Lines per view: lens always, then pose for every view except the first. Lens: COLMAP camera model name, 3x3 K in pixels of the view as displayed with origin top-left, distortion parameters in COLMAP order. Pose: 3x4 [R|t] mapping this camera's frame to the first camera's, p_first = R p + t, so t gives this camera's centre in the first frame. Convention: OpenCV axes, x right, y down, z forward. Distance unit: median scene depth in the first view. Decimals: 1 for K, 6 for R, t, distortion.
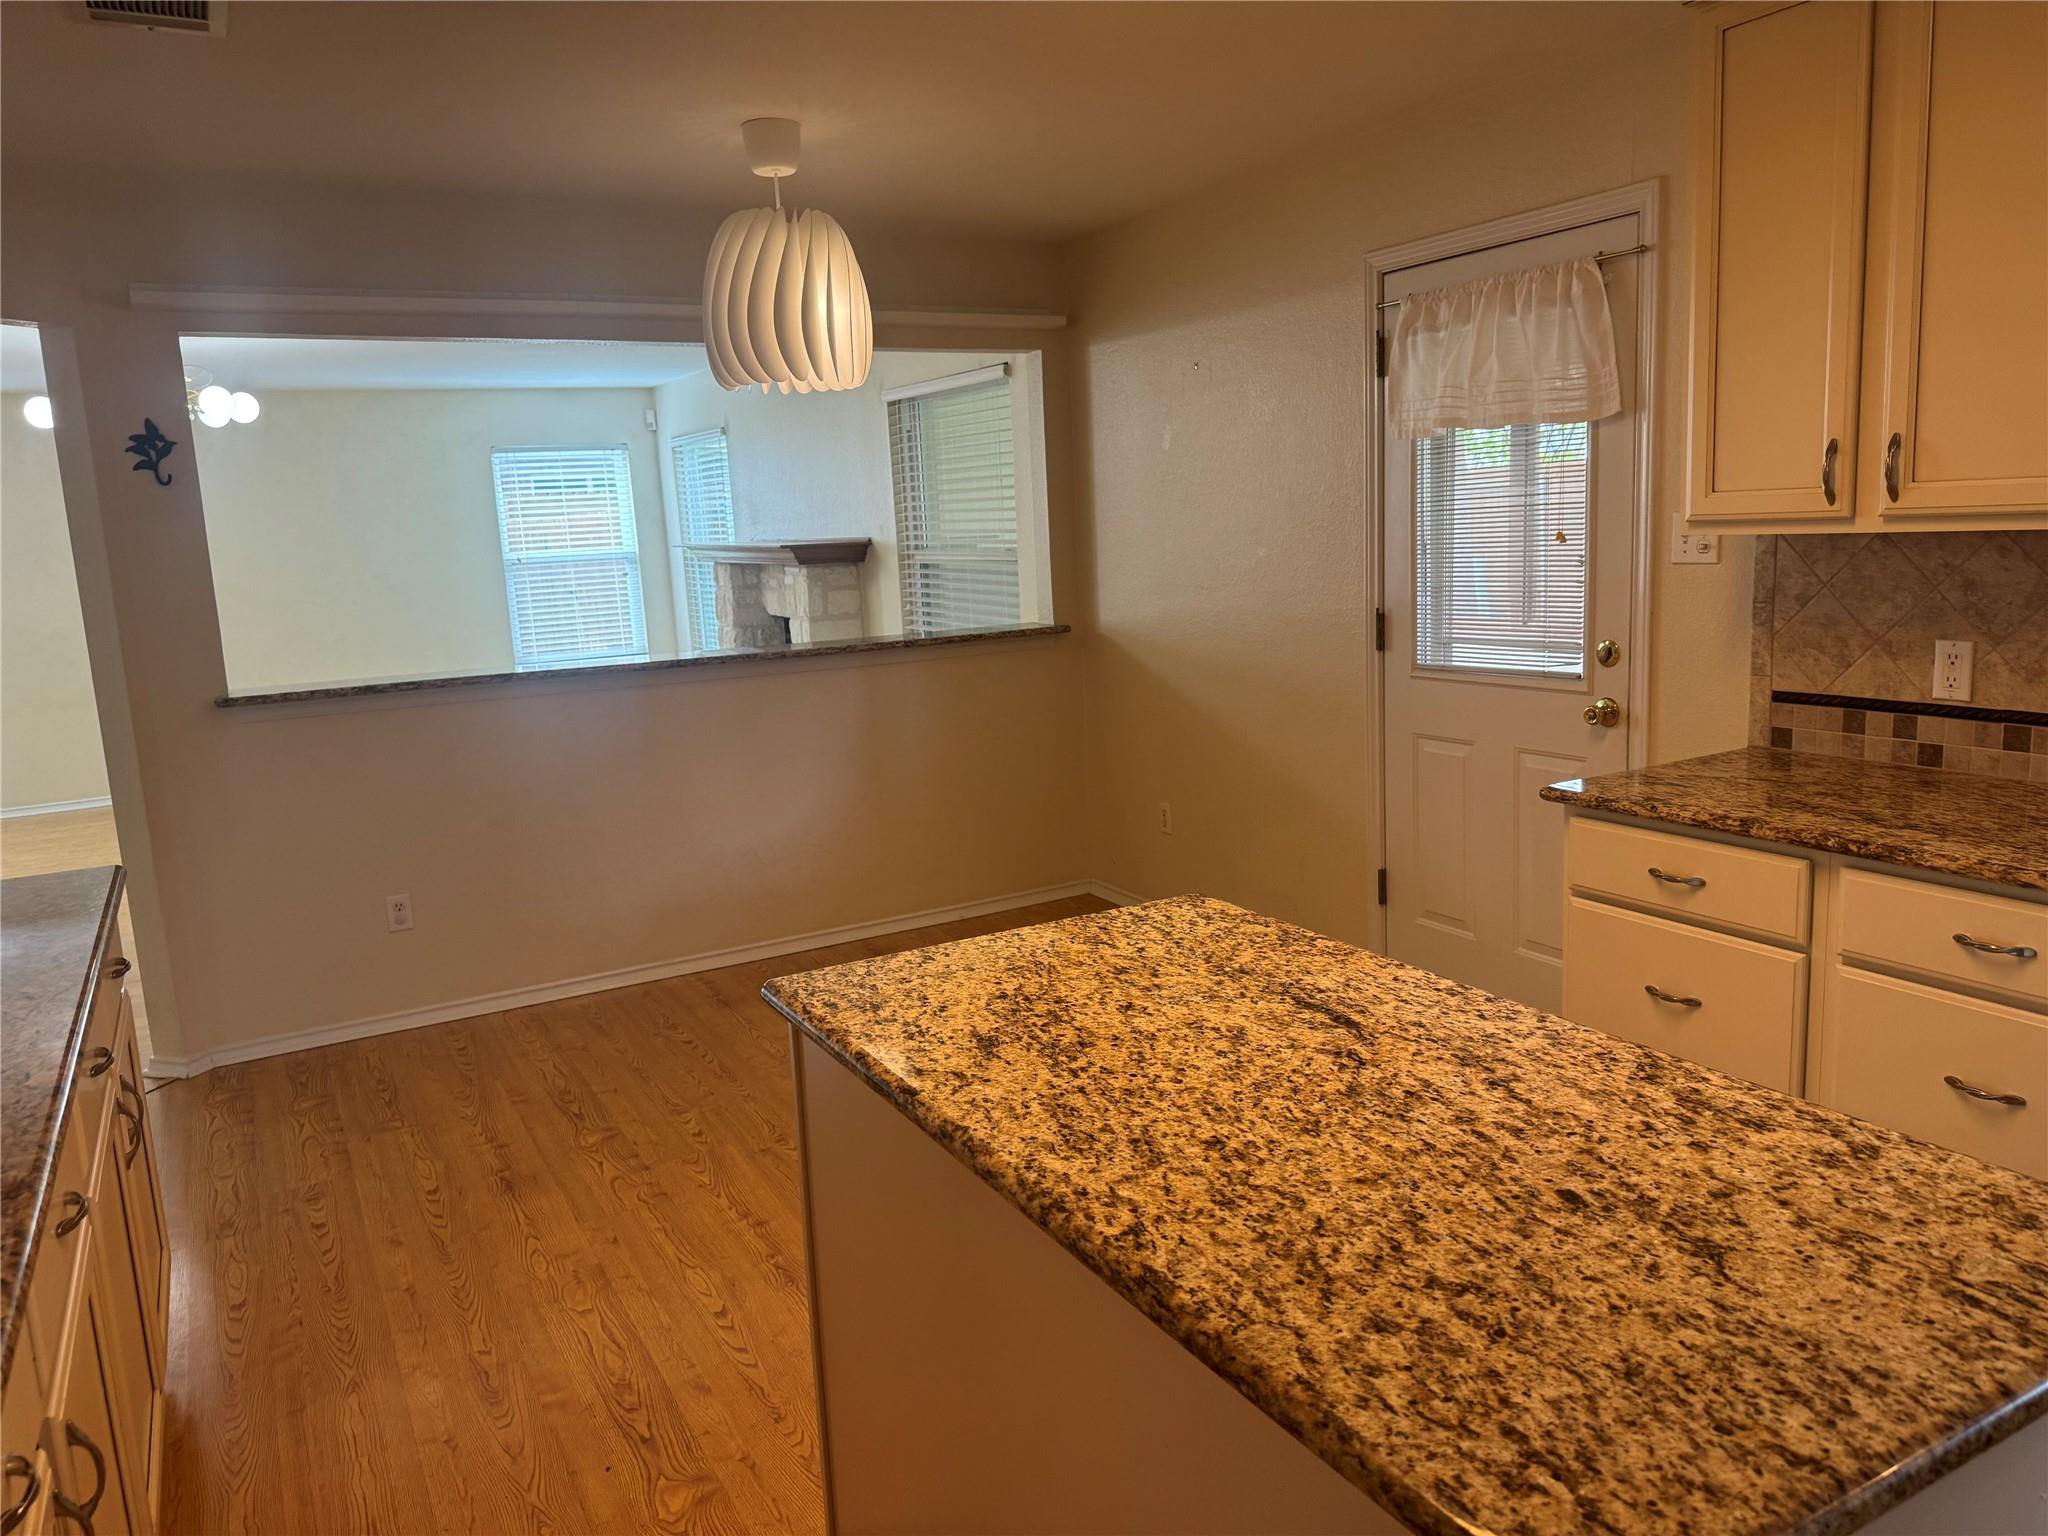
lens RADIAL K [[1445.1, 0, 1057.2], [0, 1445.1, 766.9], [0, 0, 1]] dist [0.043306, -0.043975]
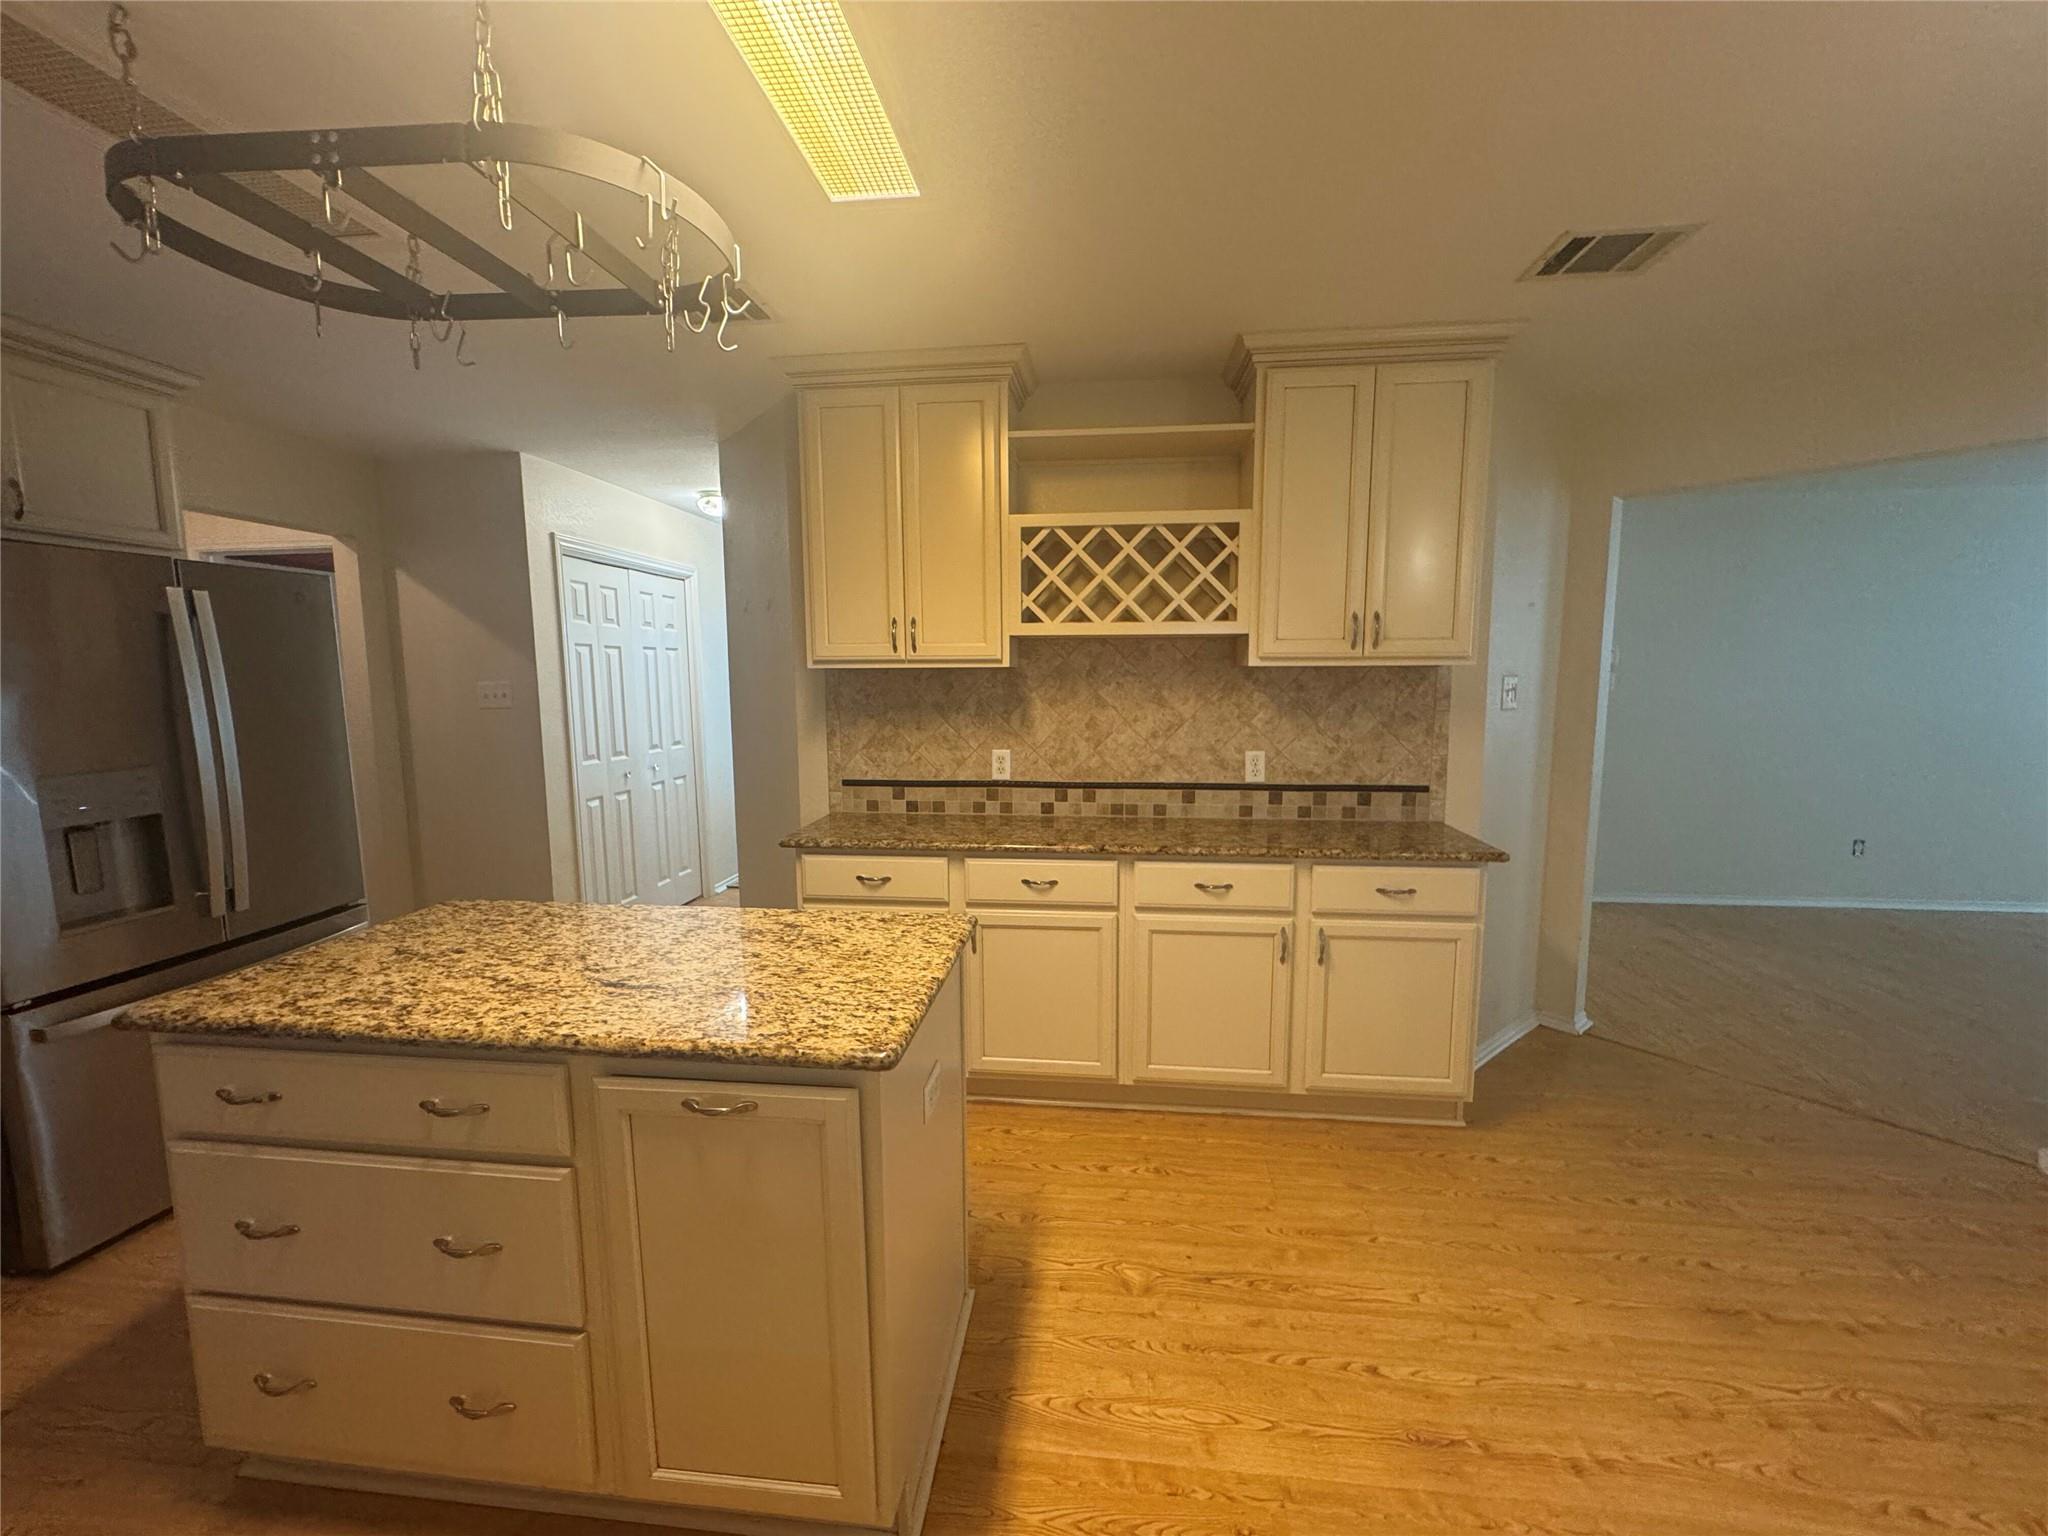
lens RADIAL K [[828.5, 0, 1034.7], [0, 828.5, 771.7], [0, 0, 1]] dist [-0.000946, 0.001059]
pose [[-0.597123, 0.146408, -0.788676, 0.589482], [-0.106900, 0.959908, 0.259132, -0.326344], [0.794995, 0.239043, -0.557532, 1.758691]]
